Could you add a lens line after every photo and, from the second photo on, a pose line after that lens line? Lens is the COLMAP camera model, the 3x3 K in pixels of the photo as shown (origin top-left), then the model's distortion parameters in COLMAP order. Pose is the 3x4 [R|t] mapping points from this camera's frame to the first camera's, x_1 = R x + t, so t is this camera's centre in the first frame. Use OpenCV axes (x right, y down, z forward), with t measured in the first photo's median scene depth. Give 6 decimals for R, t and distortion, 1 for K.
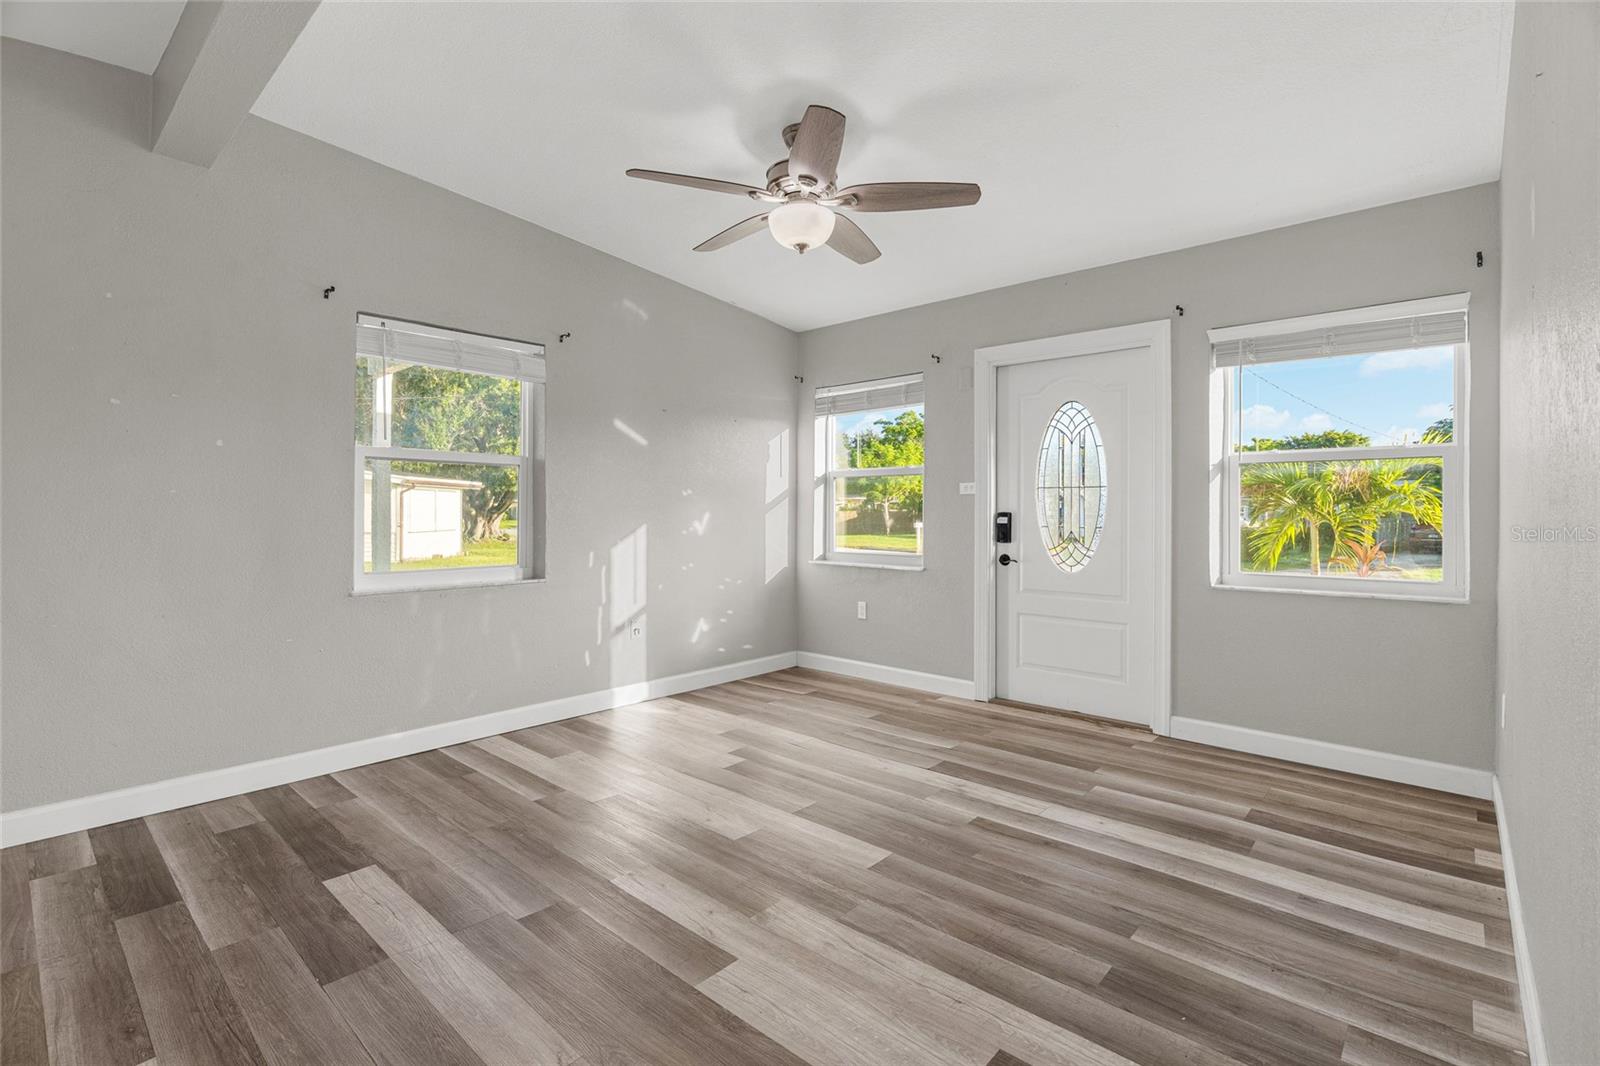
lens RADIAL K [[726.8, 0, 808.7], [0, 726.8, 522.2], [0, 0, 1]] dist [-0.005848, 0.002871]
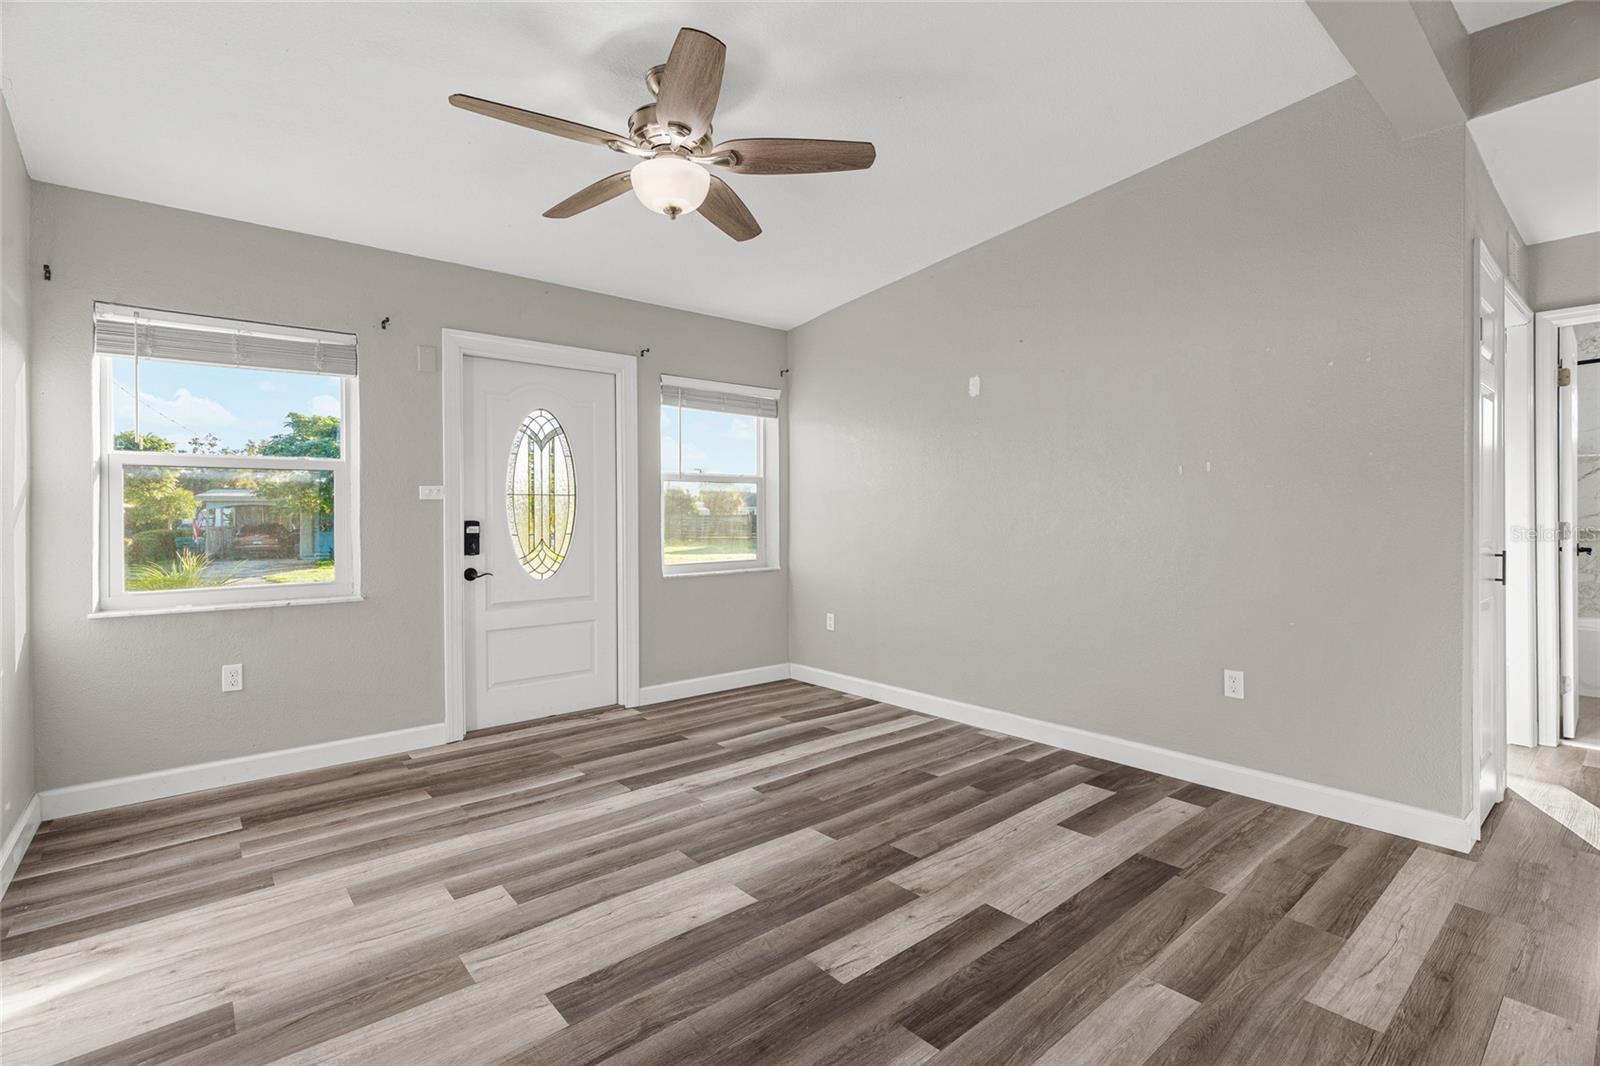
lens RADIAL K [[726.8, 0, 792.4], [0, 726.8, 529.1], [0, 0, 1]] dist [-0.005848, 0.002871]
pose [[0.153655, -0.021462, 0.987891, -0.747815], [0.024372, 0.999542, 0.017924, -0.012984], [-0.987824, 0.021323, 0.154107, 0.653510]]
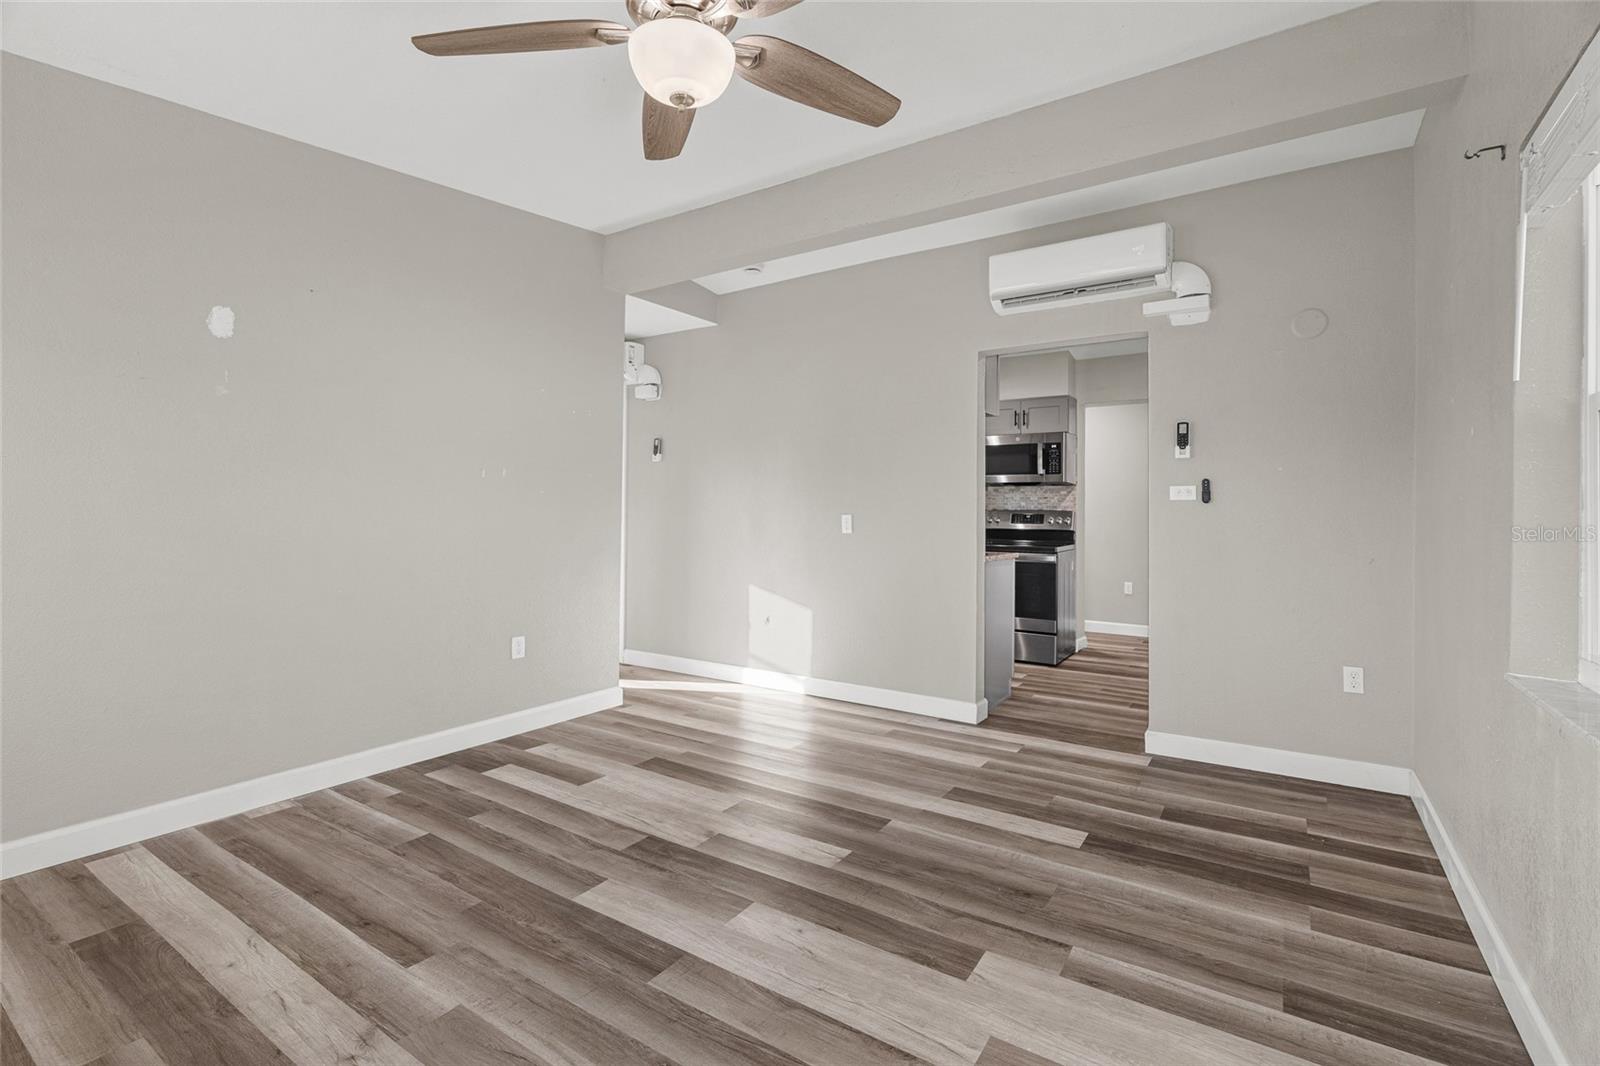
lens RADIAL K [[726.8, 0, 792.6], [0, 726.8, 520.1], [0, 0, 1]] dist [-0.005848, 0.002871]
pose [[-0.992080, -0.009404, -0.125255, -0.028441], [-0.012520, 0.999631, 0.024115, -0.024814], [0.124982, 0.025493, -0.991831, 1.469533]]
